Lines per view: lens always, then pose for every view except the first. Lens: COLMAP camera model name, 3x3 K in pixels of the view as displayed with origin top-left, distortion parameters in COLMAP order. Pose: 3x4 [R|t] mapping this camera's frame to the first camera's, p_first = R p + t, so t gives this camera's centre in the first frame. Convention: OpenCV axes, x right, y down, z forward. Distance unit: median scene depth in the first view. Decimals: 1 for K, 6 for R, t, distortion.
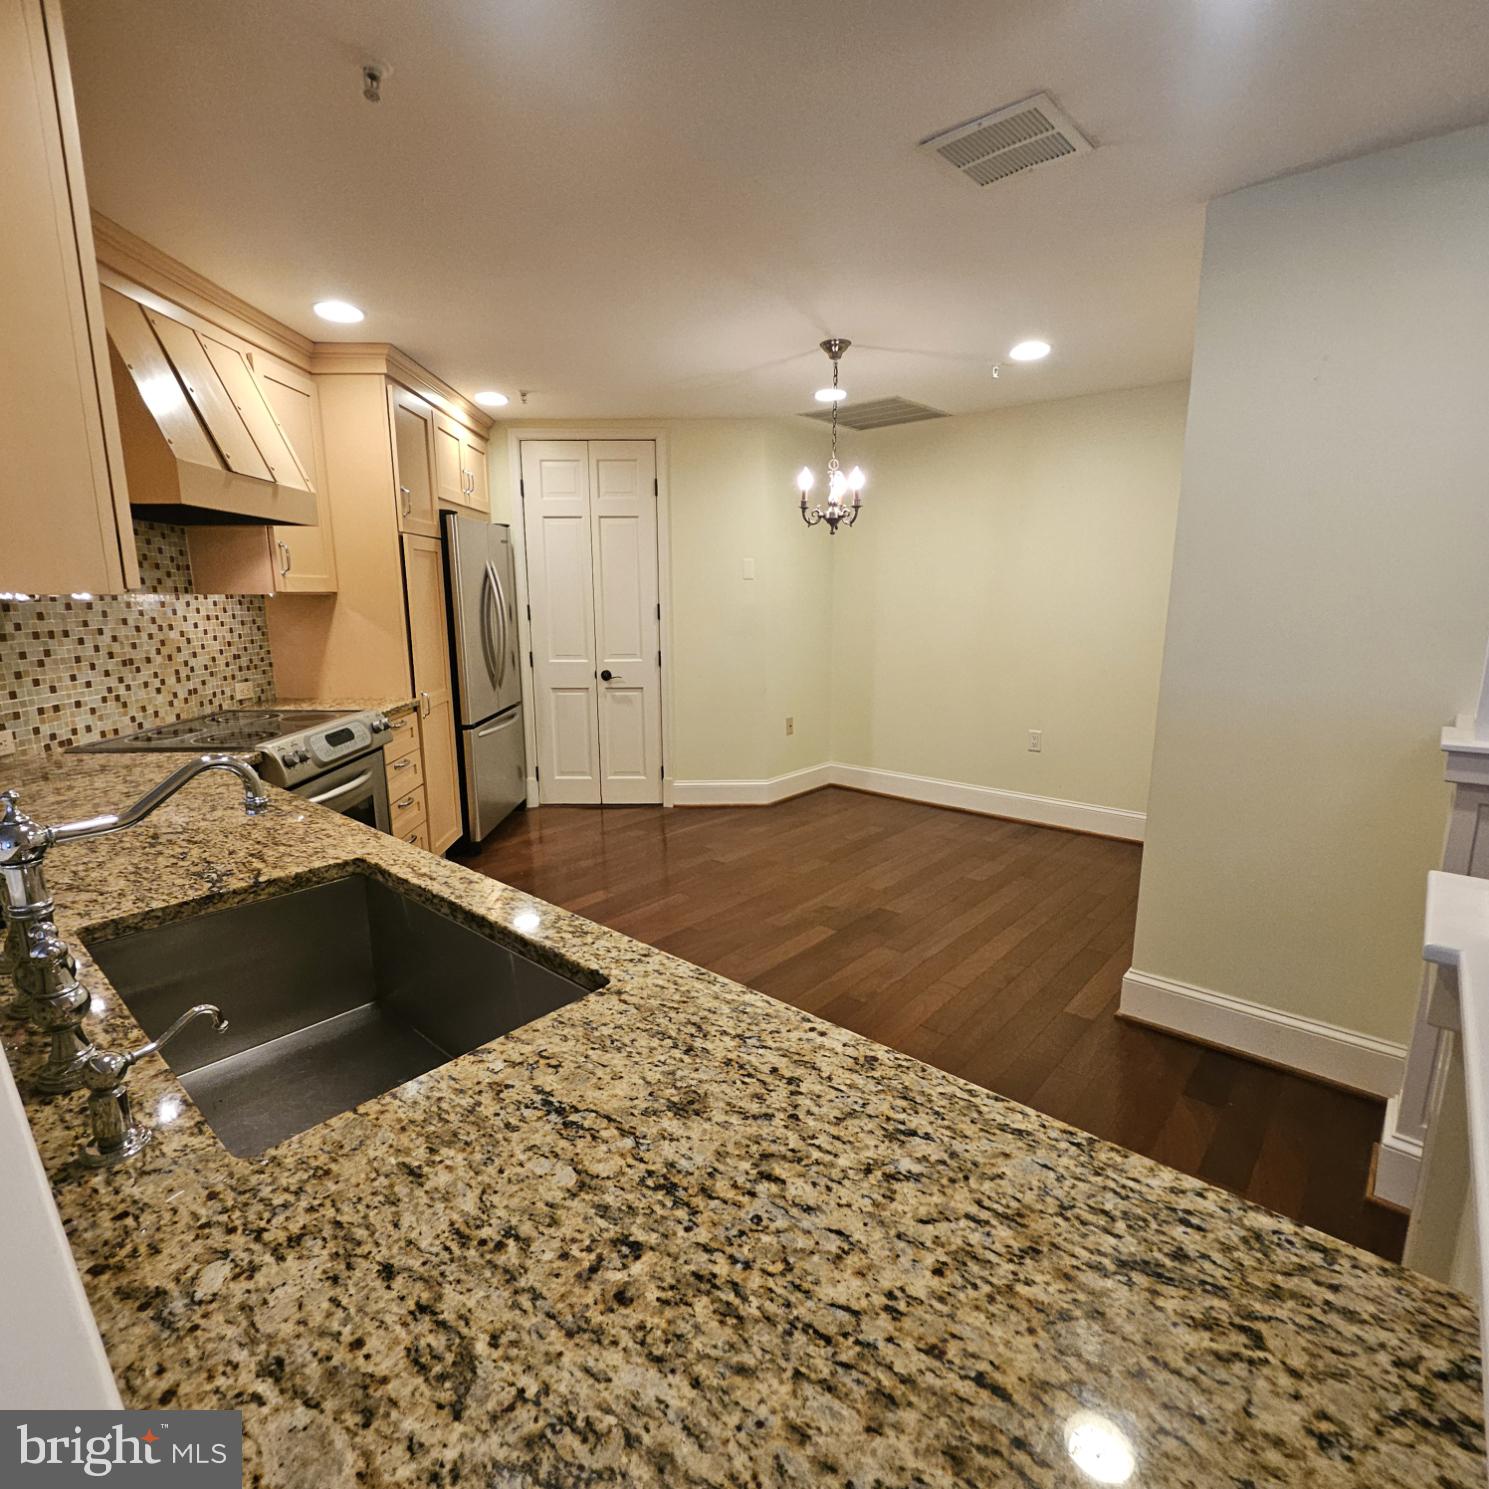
lens RADIAL K [[786.9, 0, 744.8], [0, 786.9, 746.3], [0, 0, 1]] dist [-0.004674, 0.001002]
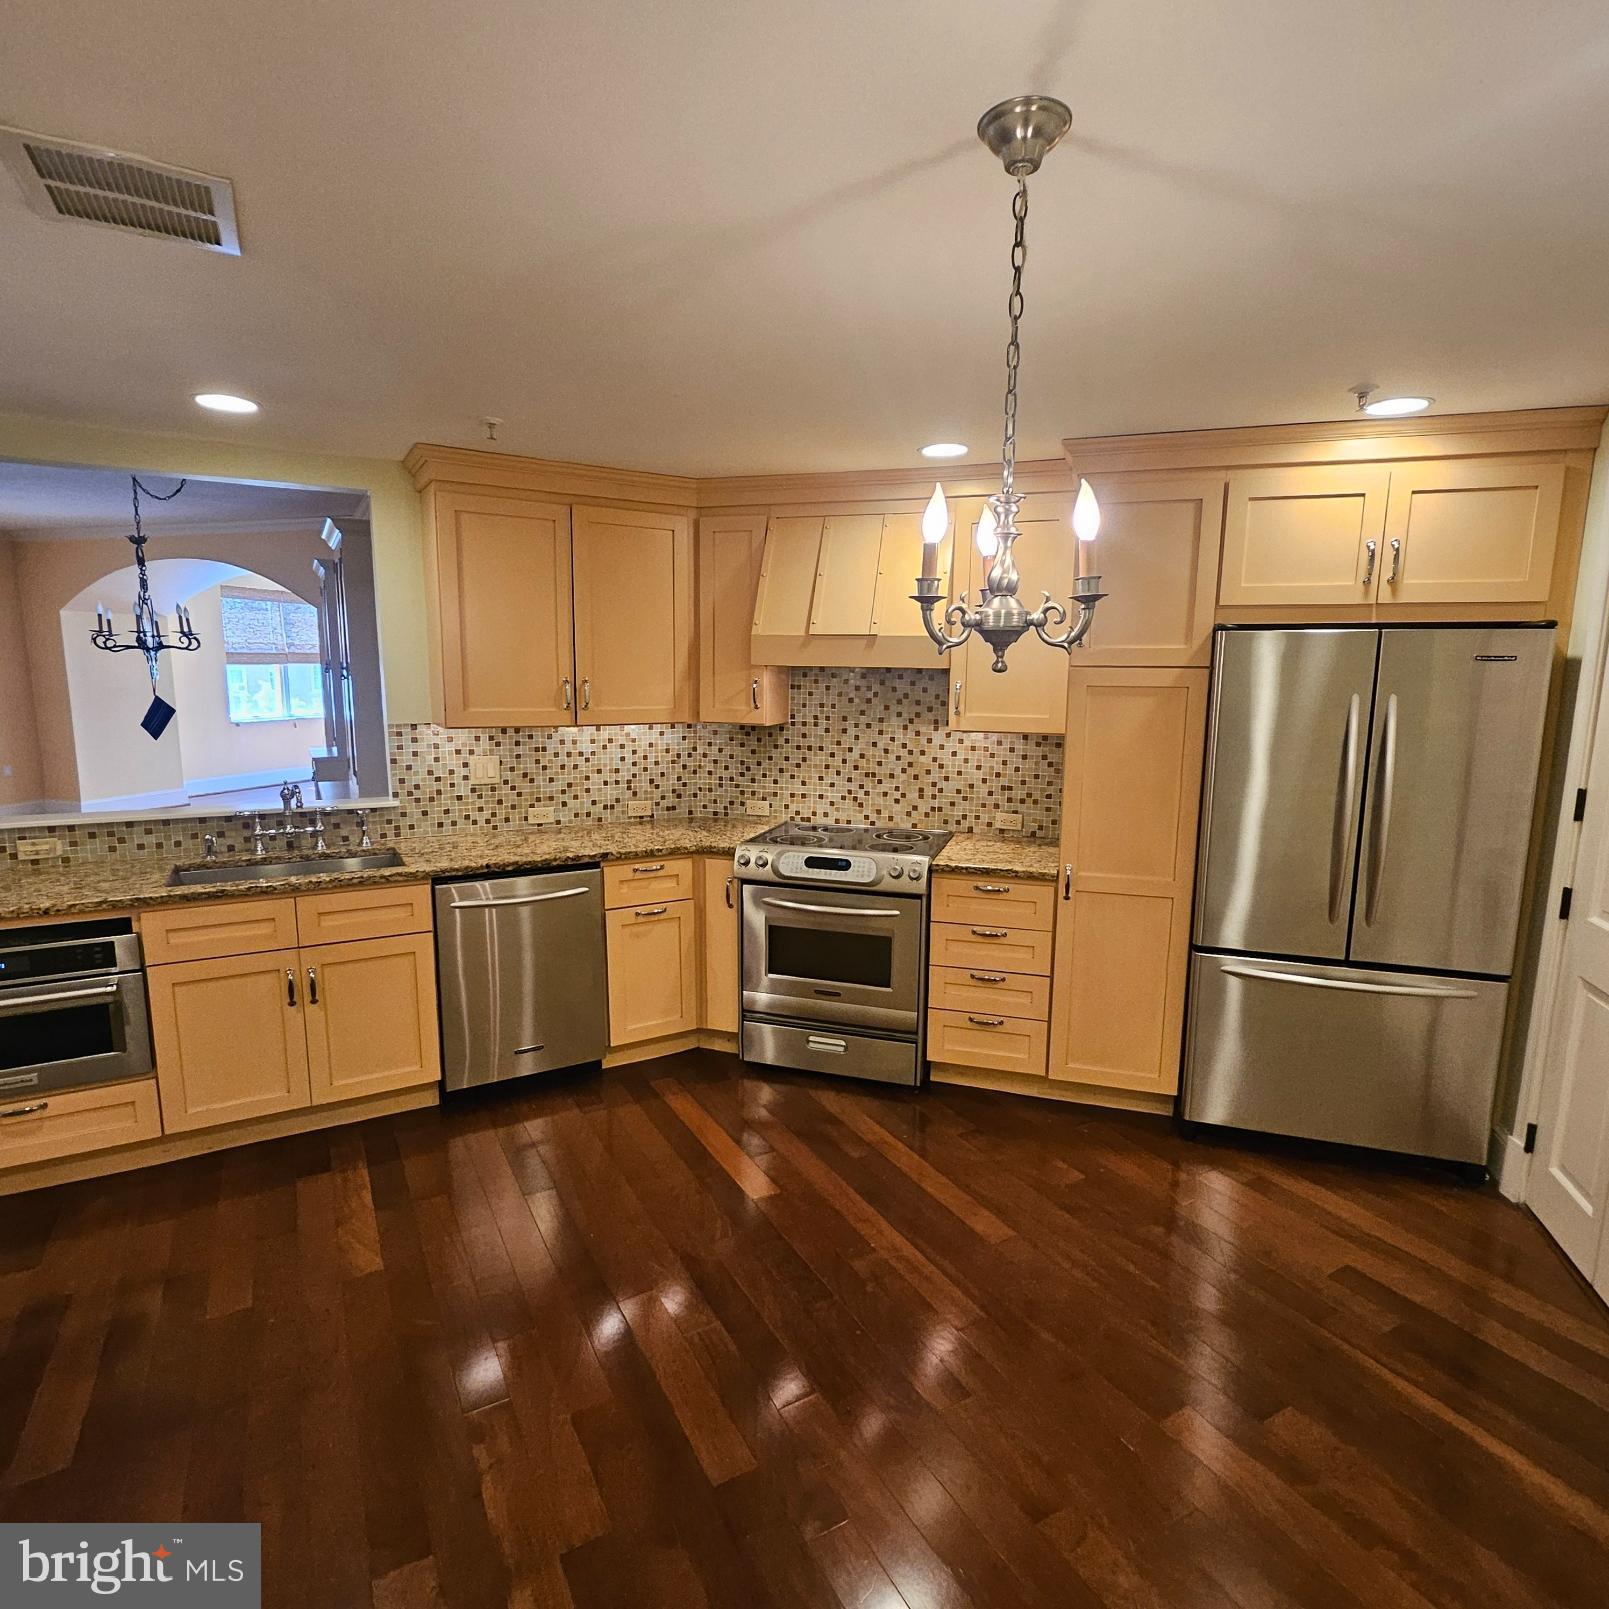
lens RADIAL K [[912.5, 0, 803.7], [0, 912.5, 807.7], [0, 0, 1]] dist [-0.002276, -0.000902]
pose [[-0.329716, 0.143366, -0.933131, 0.664115], [-0.191895, 0.957592, 0.214929, -0.349250], [0.924372, 0.249929, -0.288222, 1.305491]]
